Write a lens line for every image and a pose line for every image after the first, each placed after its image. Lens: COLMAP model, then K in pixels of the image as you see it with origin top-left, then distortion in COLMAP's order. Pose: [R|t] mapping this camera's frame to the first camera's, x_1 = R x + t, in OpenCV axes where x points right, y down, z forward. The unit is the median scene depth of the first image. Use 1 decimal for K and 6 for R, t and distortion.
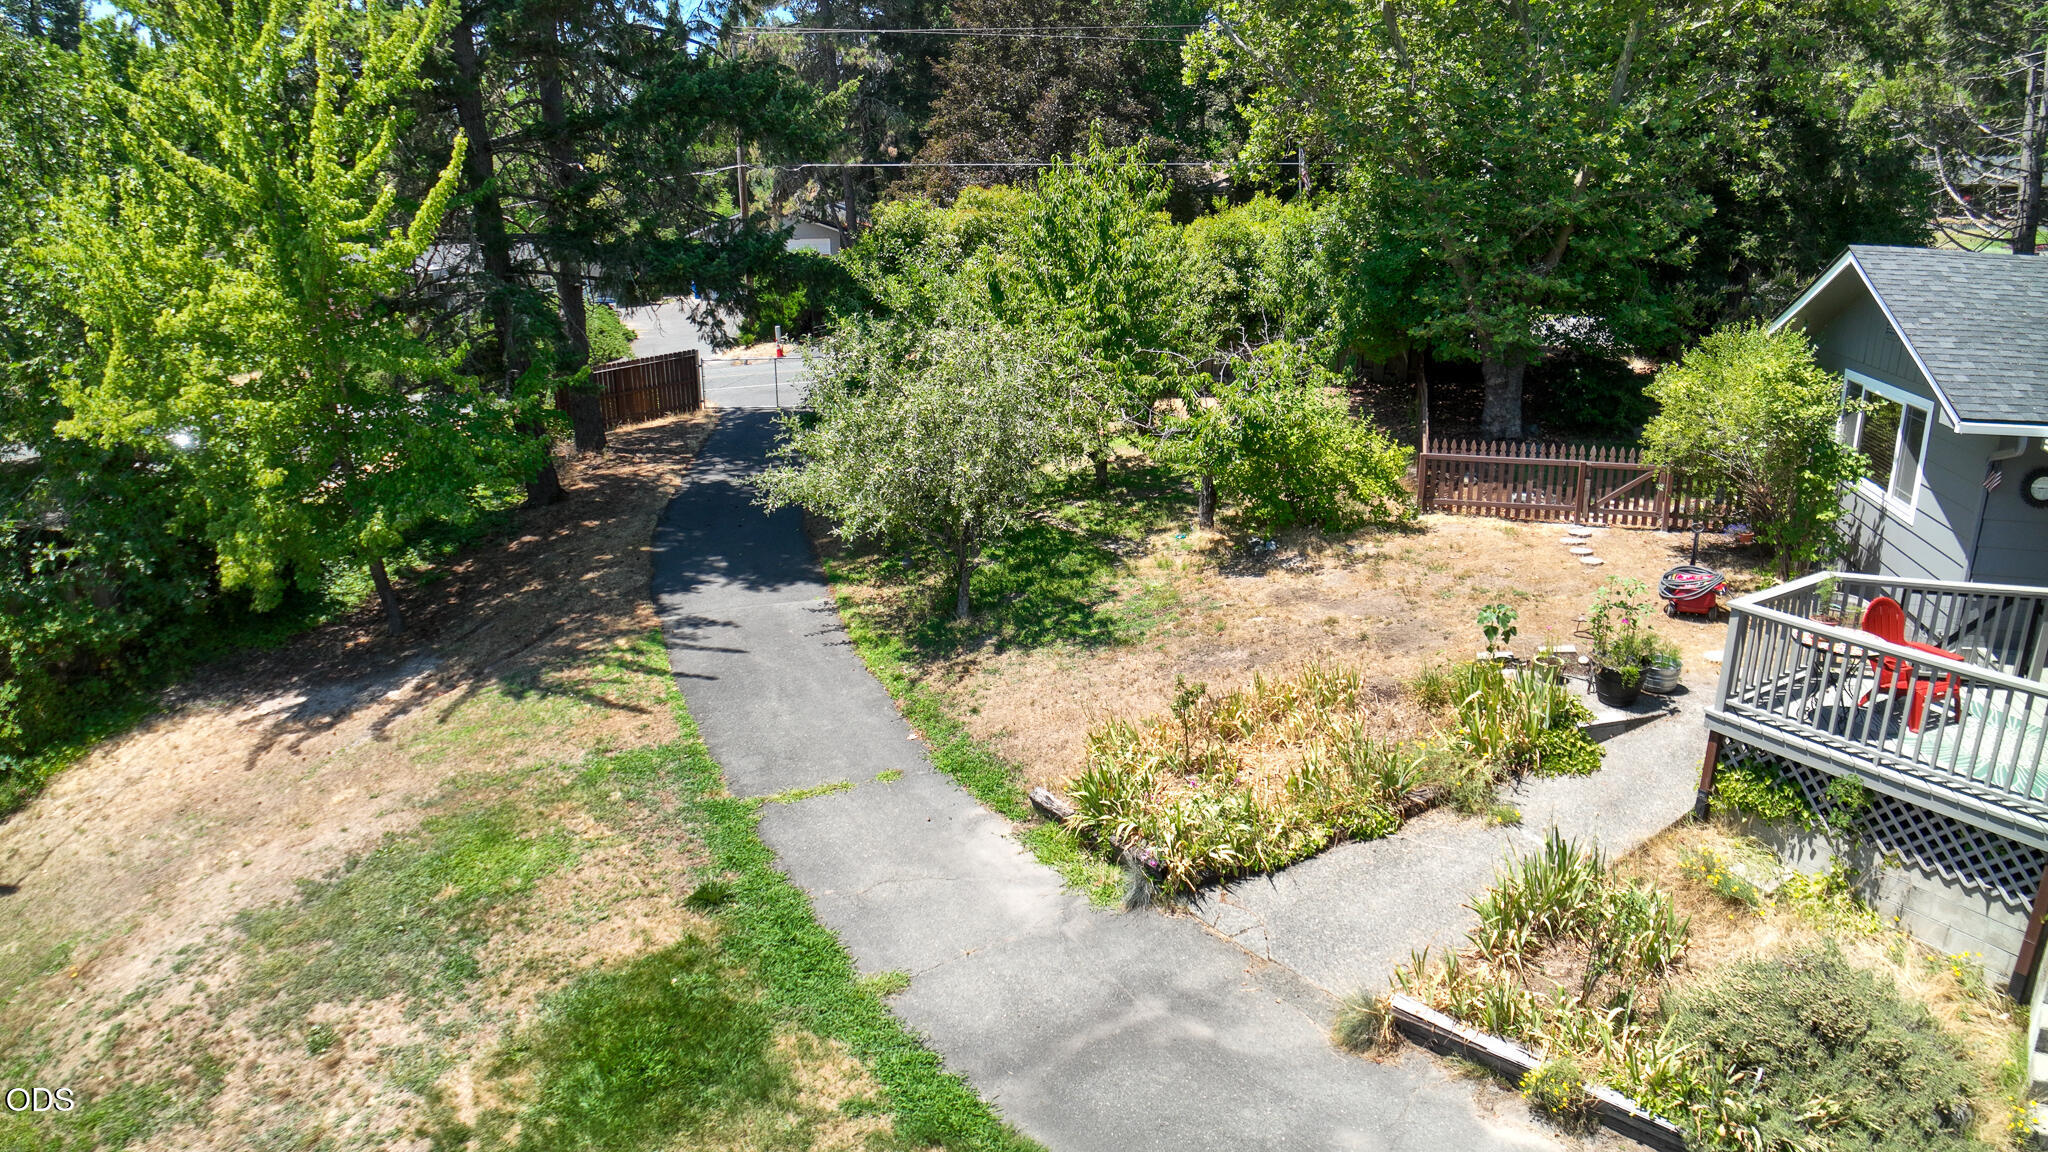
lens RADIAL K [[1172.0, 0, 1024.0], [0, 1172.0, 576.0], [0, 0, 1]] dist [-0.160154, 0.047551]
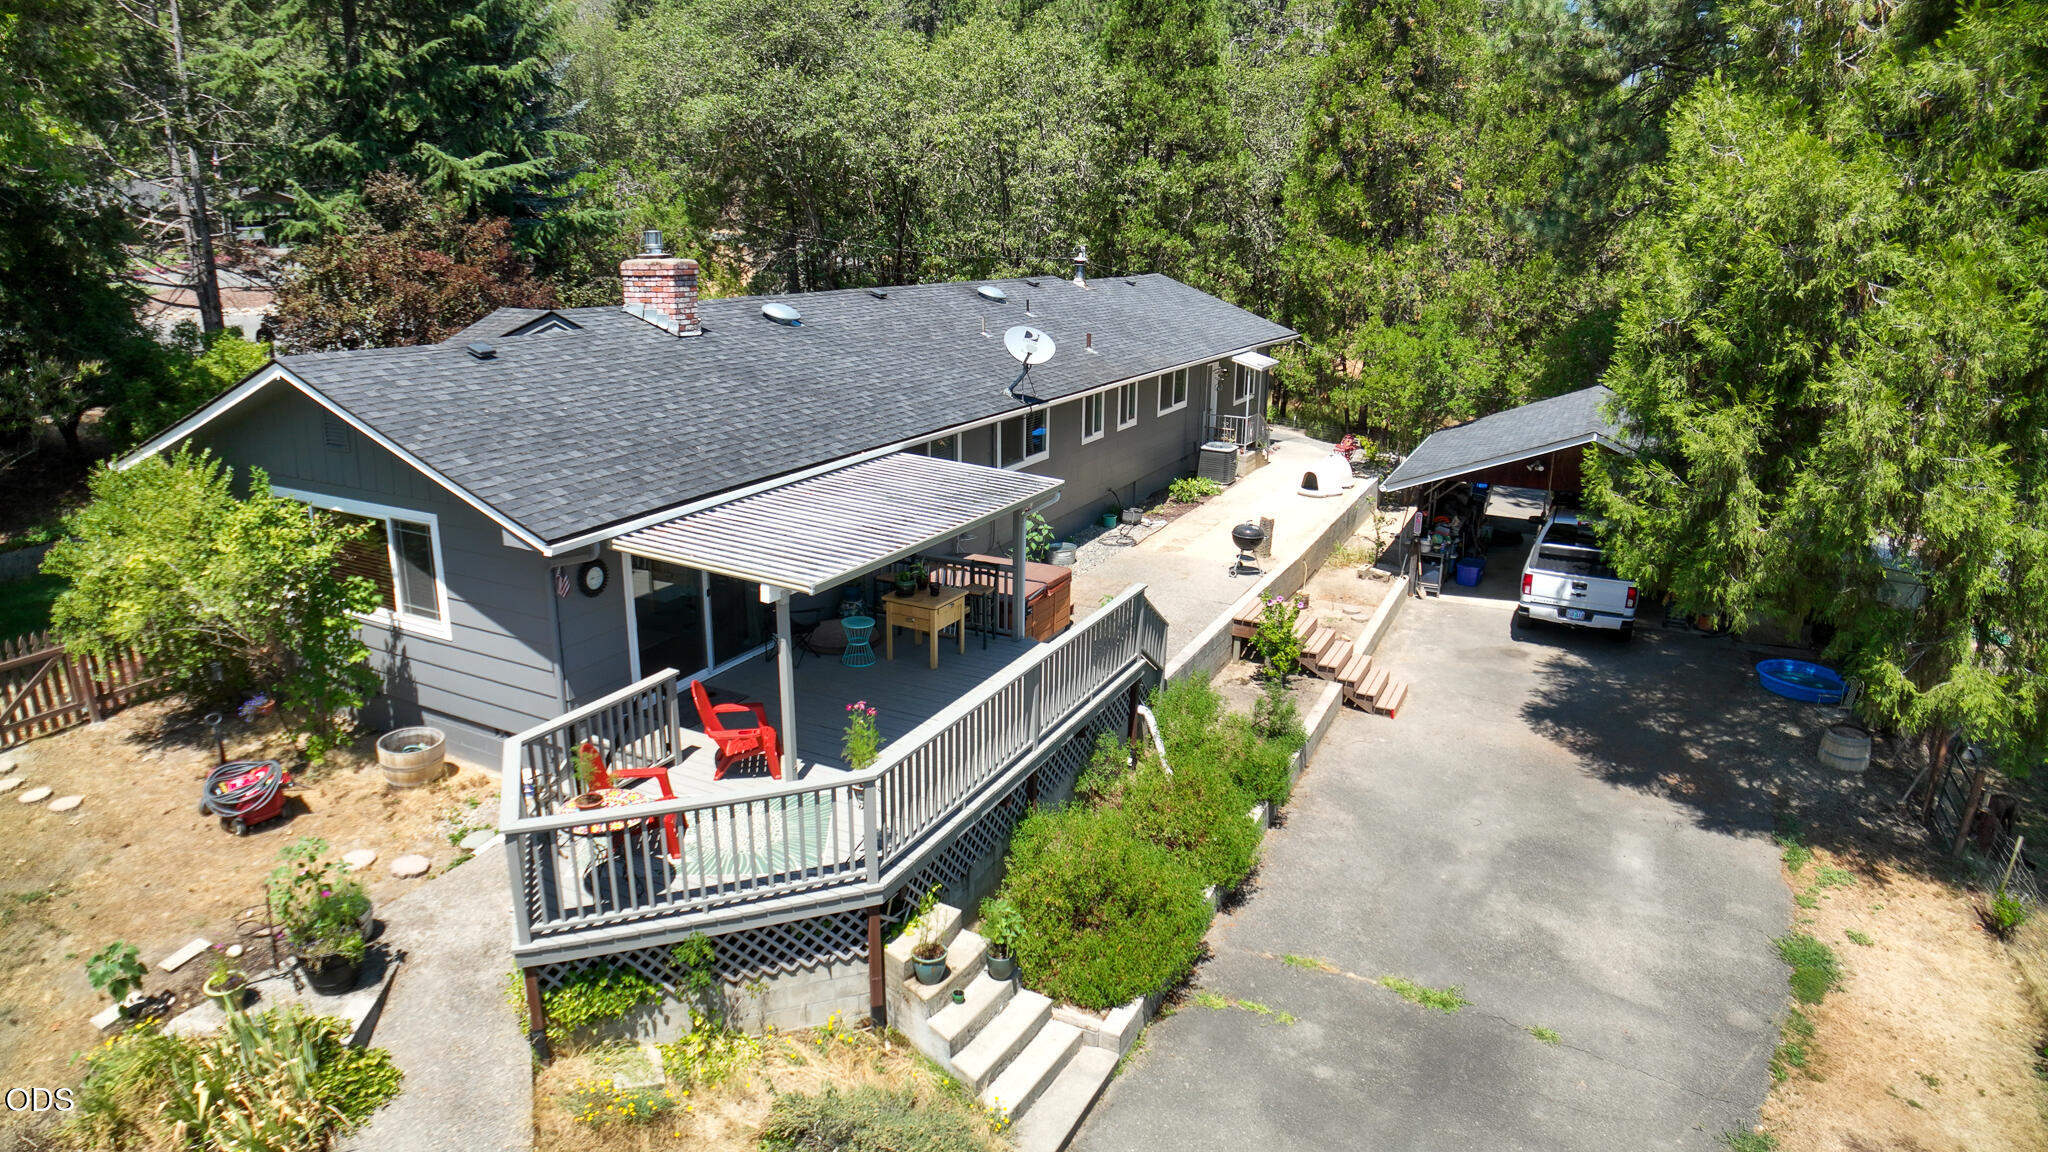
lens RADIAL K [[1172.0, 0, 1024.0], [0, 1172.0, 576.0], [0, 0, 1]] dist [-0.160154, 0.047551]
pose [[0.139574, -0.240332, 0.960604, -0.084756], [0.279039, 0.940331, 0.194716, -0.209189], [-0.950082, 0.240869, 0.198307, 0.392887]]
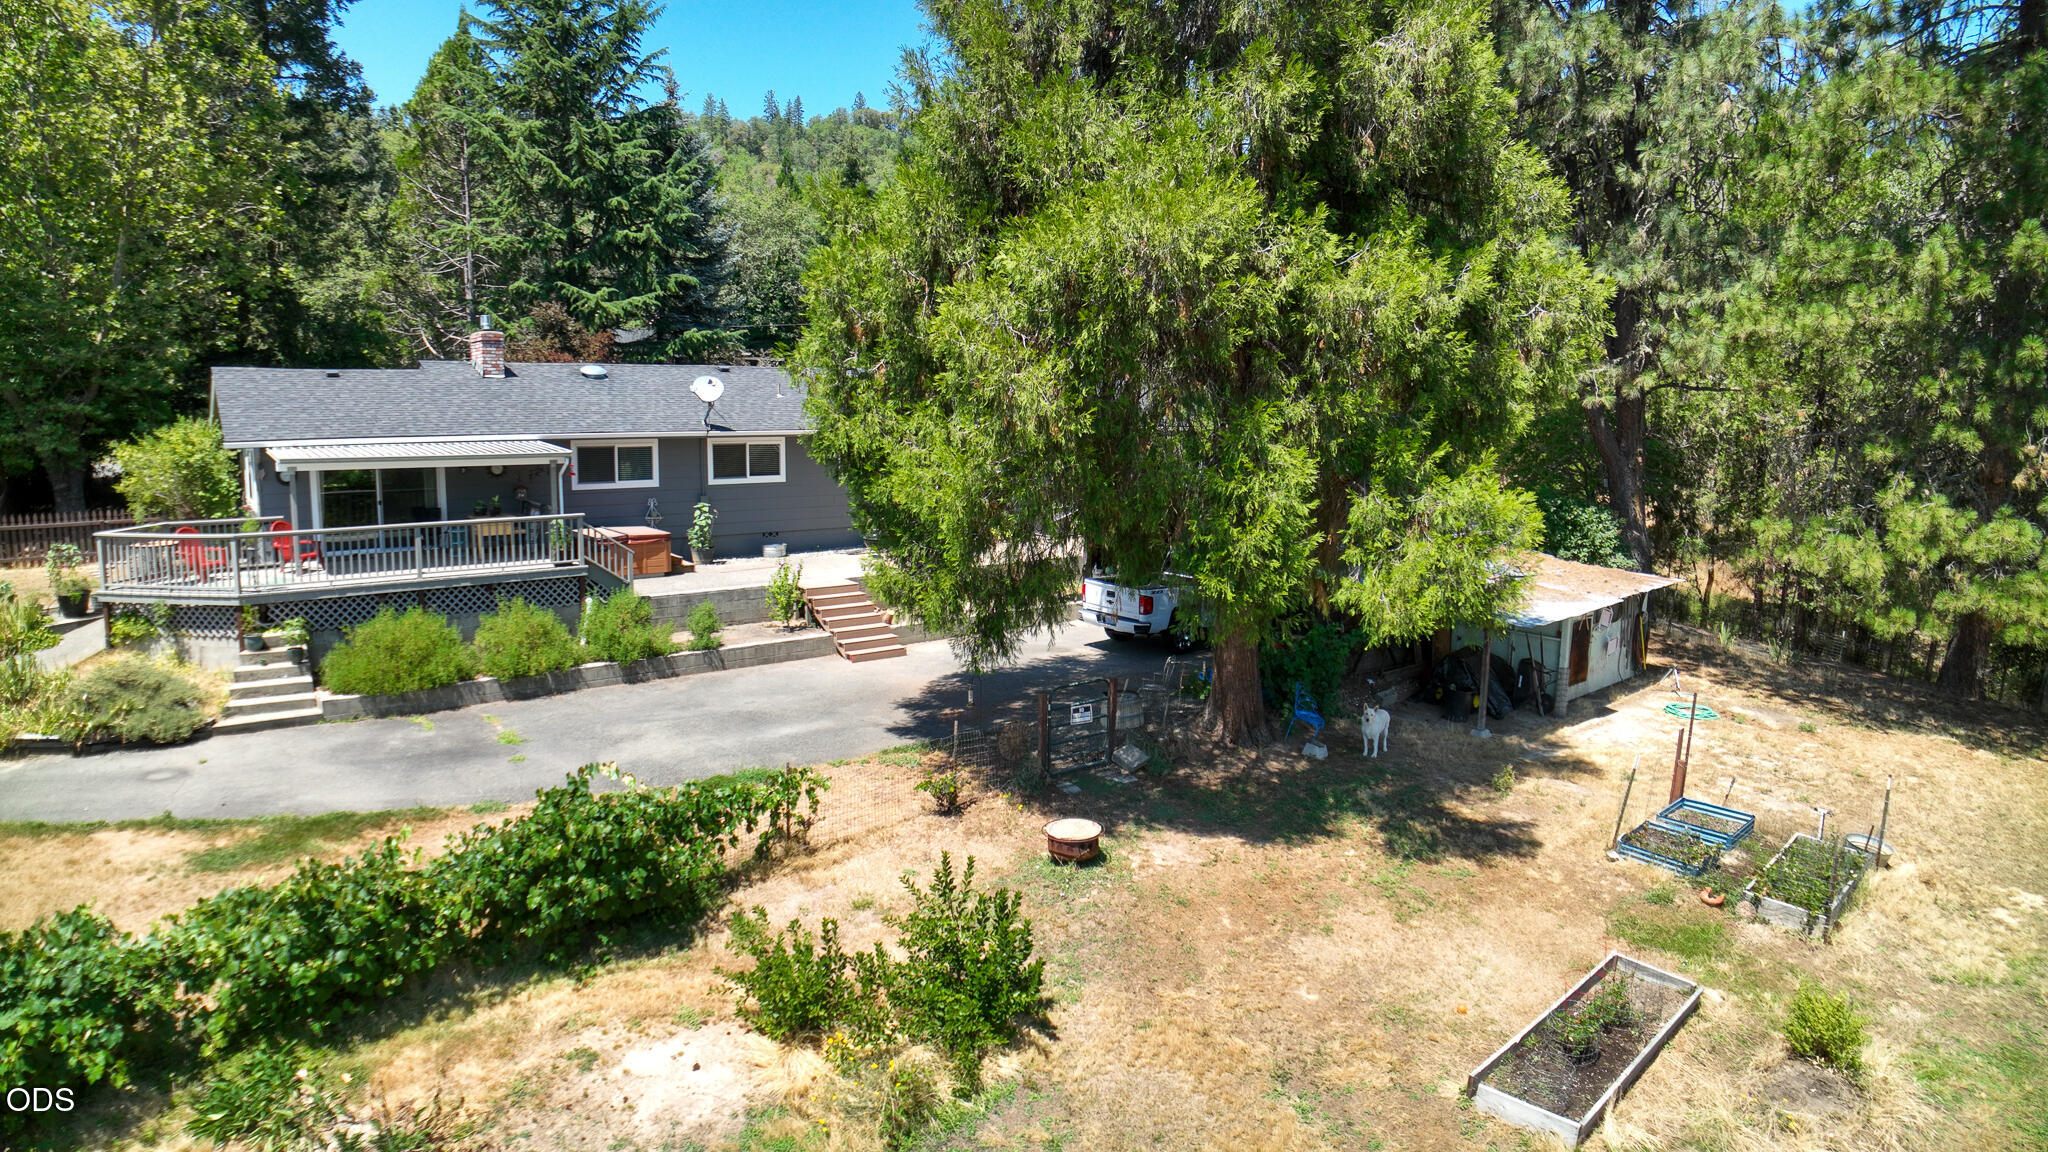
lens RADIAL K [[1172.0, 0, 1024.0], [0, 1172.0, 576.0], [0, 0, 1]] dist [-0.160154, 0.047551]
pose [[0.521789, -0.090354, 0.848276, -0.114496], [0.217754, 0.975541, -0.030035, 0.512906], [-0.824815, 0.200387, 0.528702, -1.357672]]
